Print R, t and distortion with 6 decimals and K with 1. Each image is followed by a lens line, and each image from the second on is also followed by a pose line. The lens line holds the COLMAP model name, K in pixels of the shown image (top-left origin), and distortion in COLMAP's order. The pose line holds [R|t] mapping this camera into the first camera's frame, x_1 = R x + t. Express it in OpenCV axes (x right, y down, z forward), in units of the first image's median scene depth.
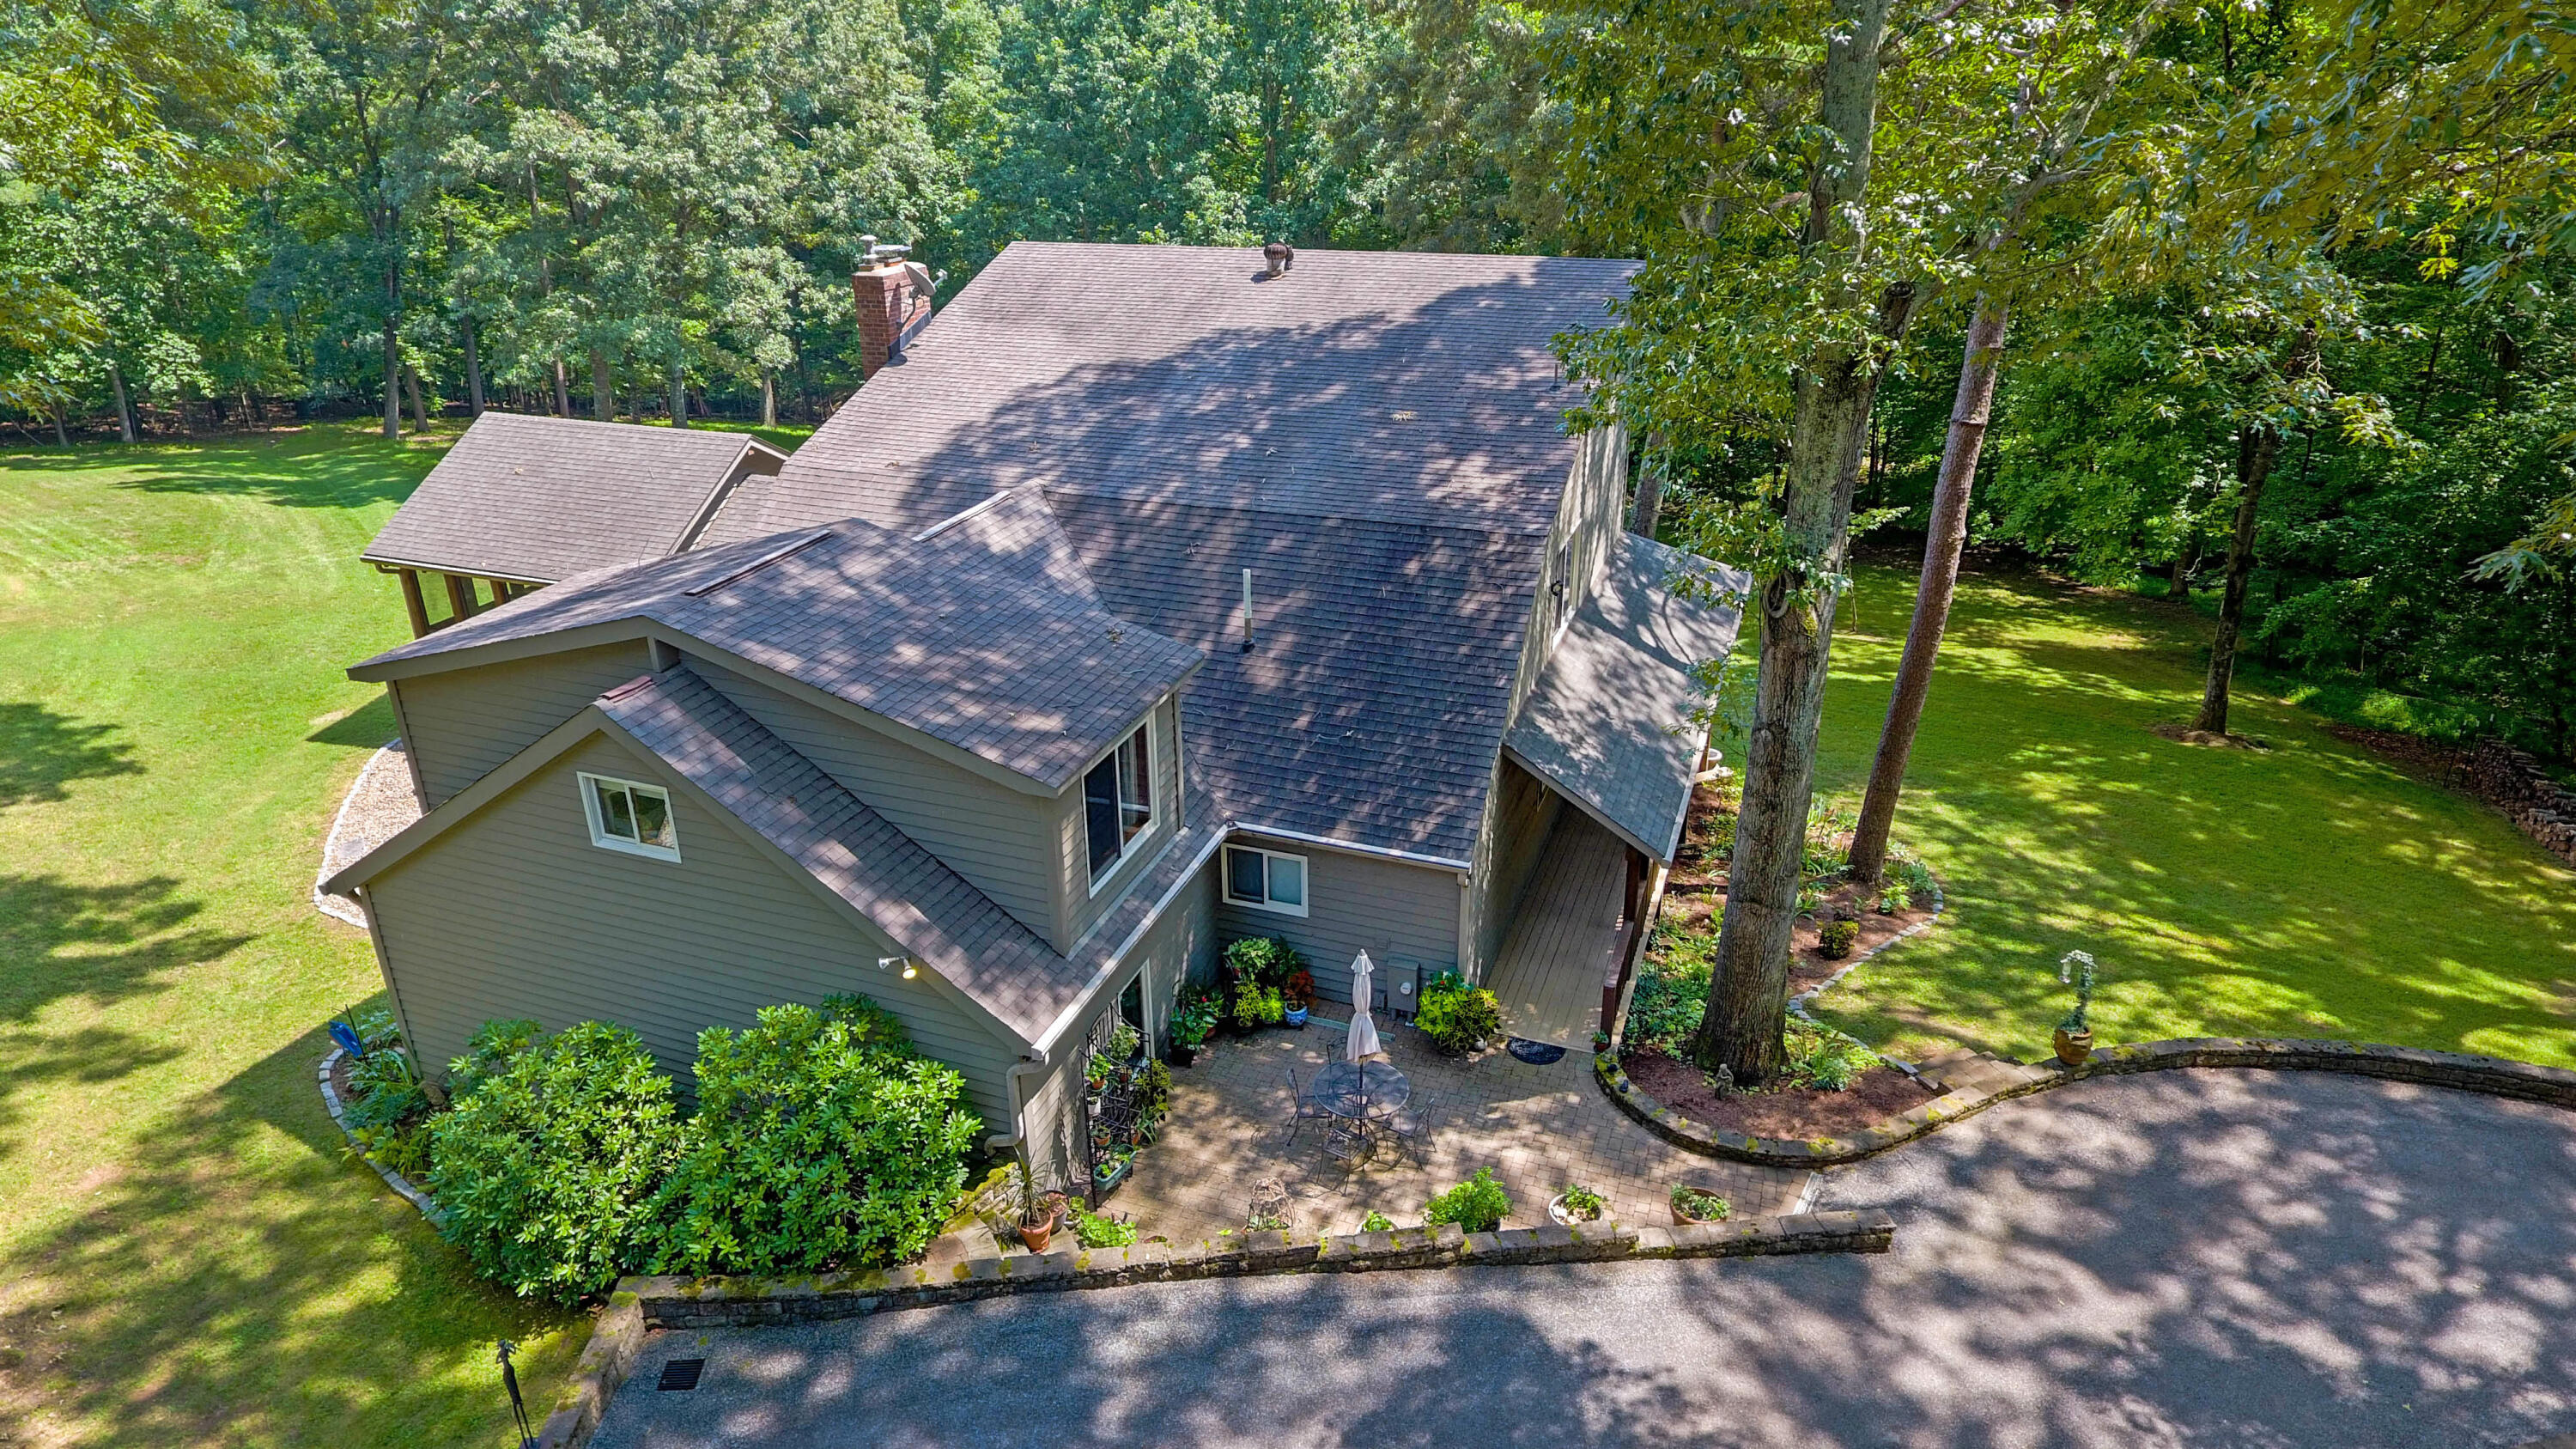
lens RADIAL K [[1579.9, 0, 1284.2], [0, 1579.9, 690.6], [0, 0, 1]] dist [-0.005014, 0.000074]
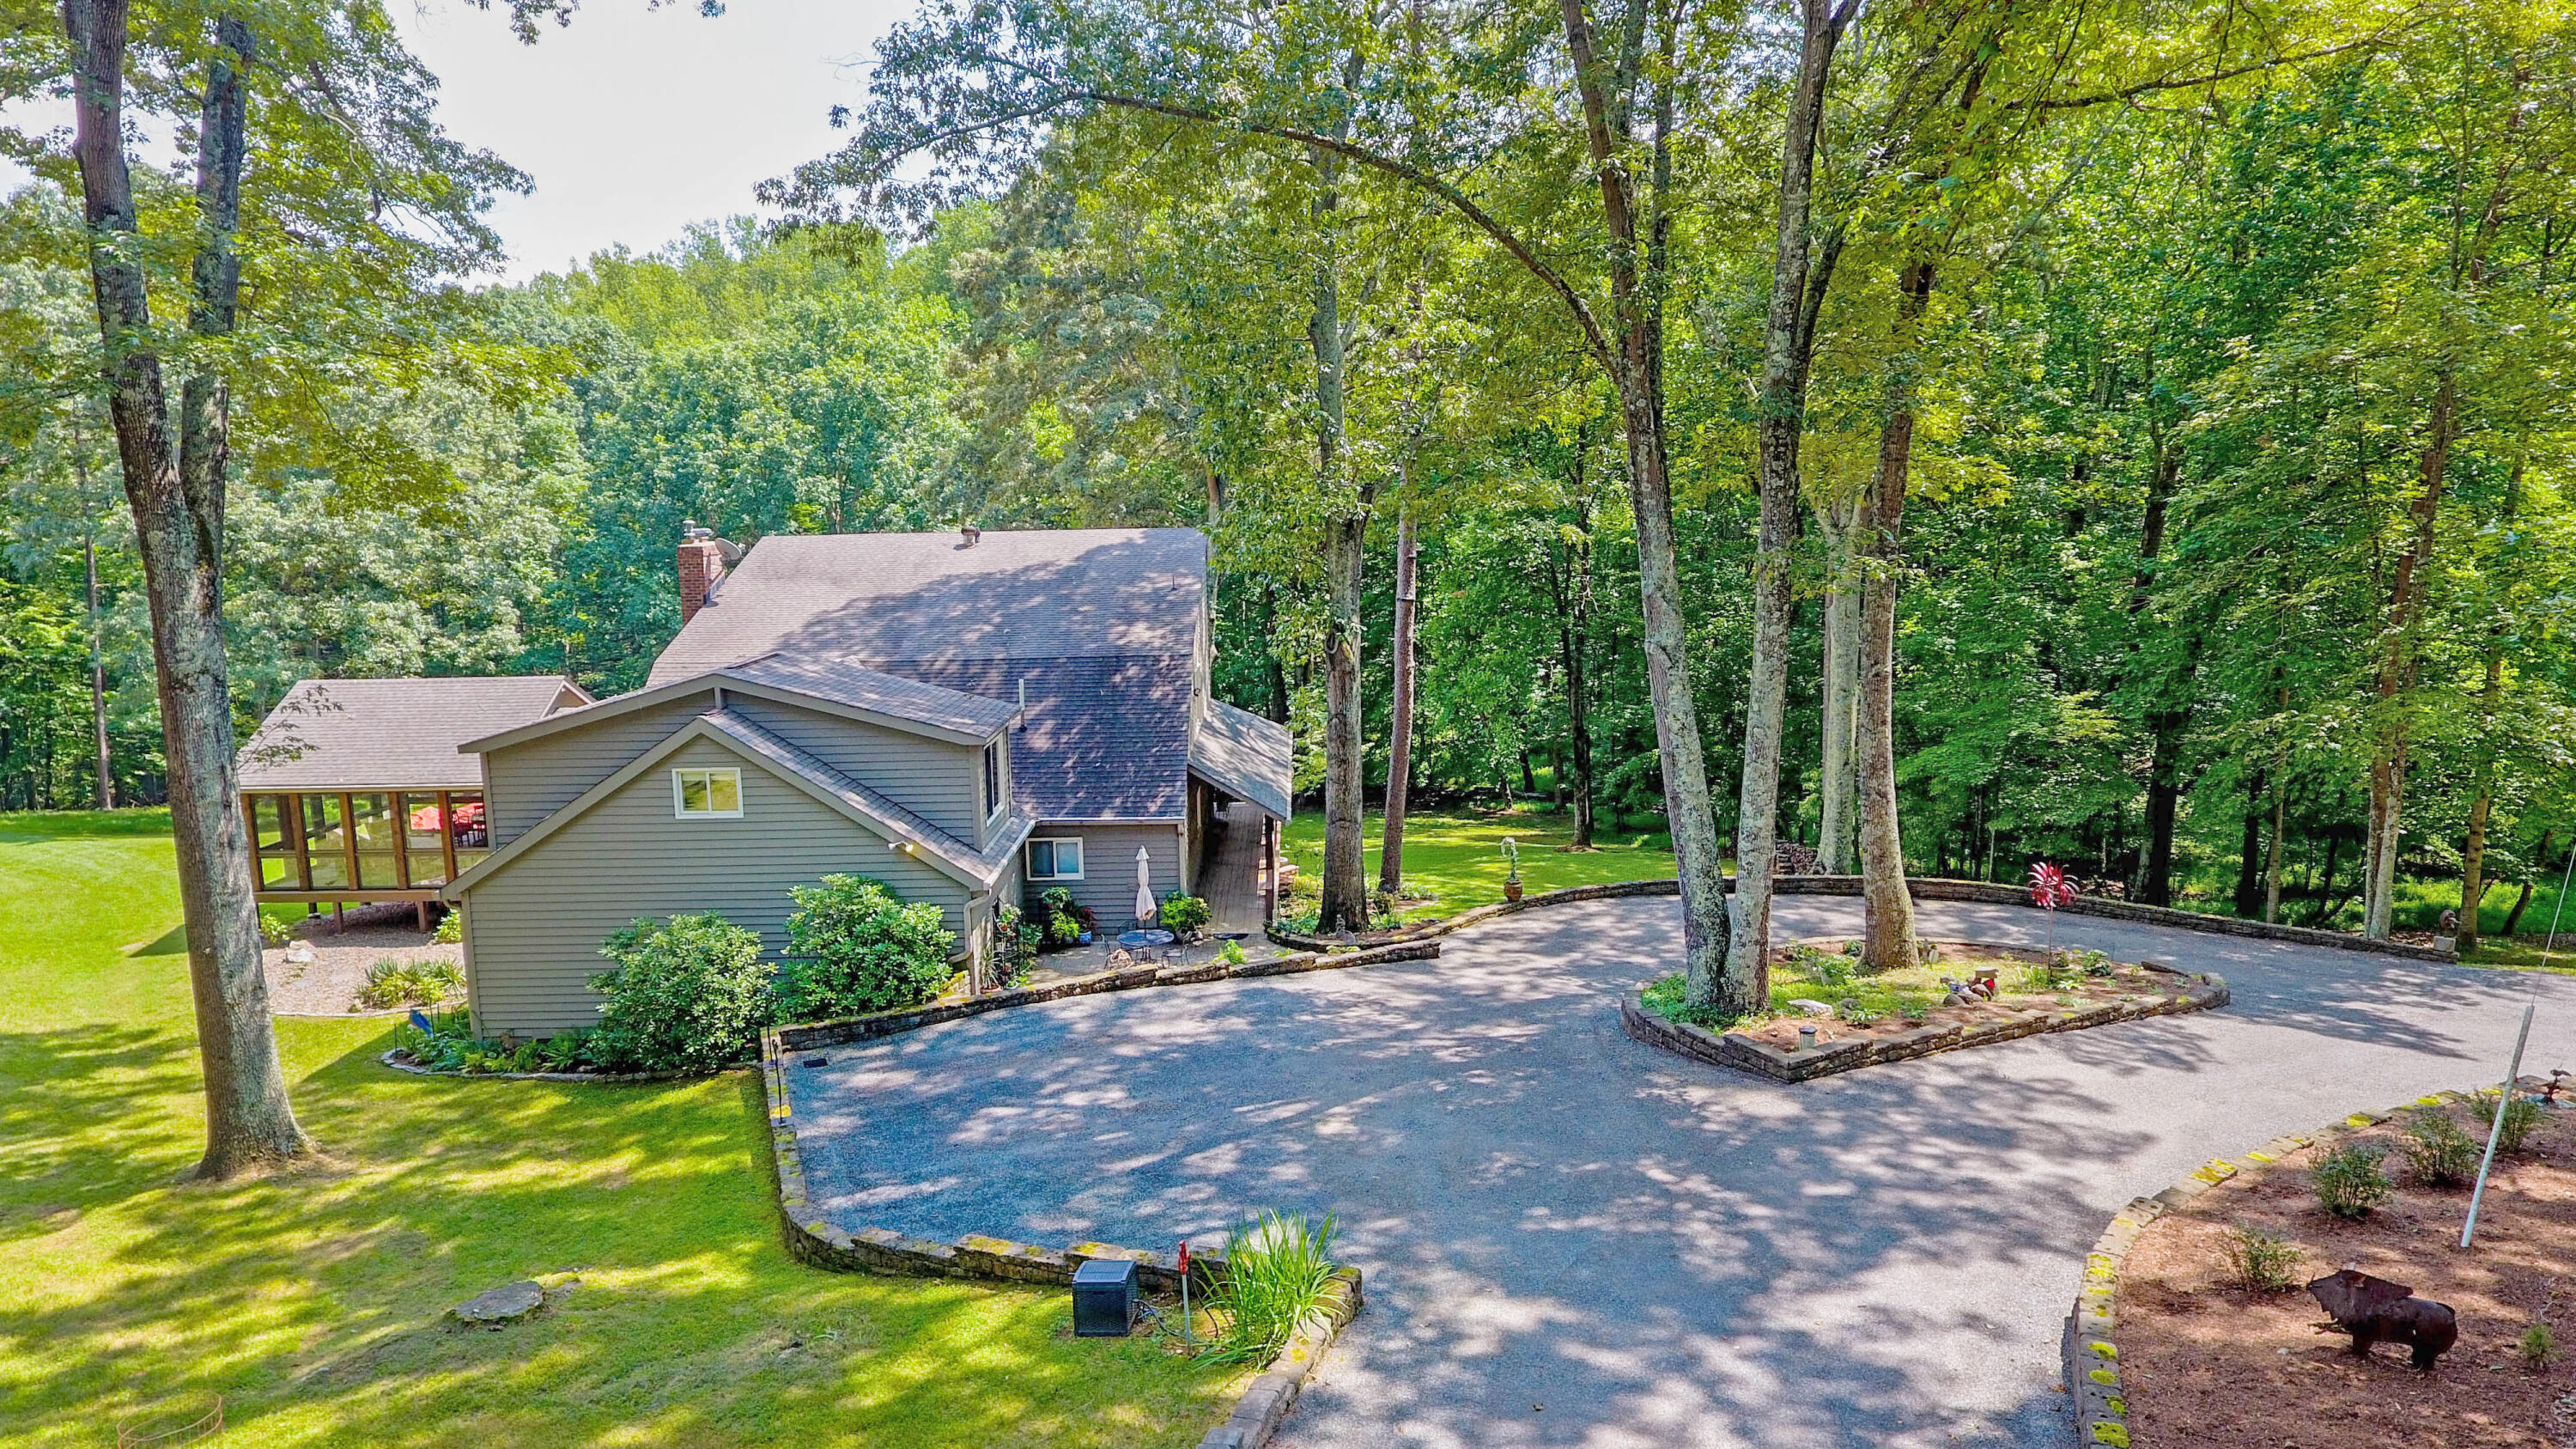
lens RADIAL K [[1483.2, 0, 1284.6], [0, 1483.2, 667.8], [0, 0, 1]] dist [0.056623, -0.066917]
pose [[0.942943, -0.049550, 0.329245, -0.259089], [0.132204, 0.963289, -0.233657, 0.290889], [-0.305581, 0.263853, 0.914878, -0.475559]]
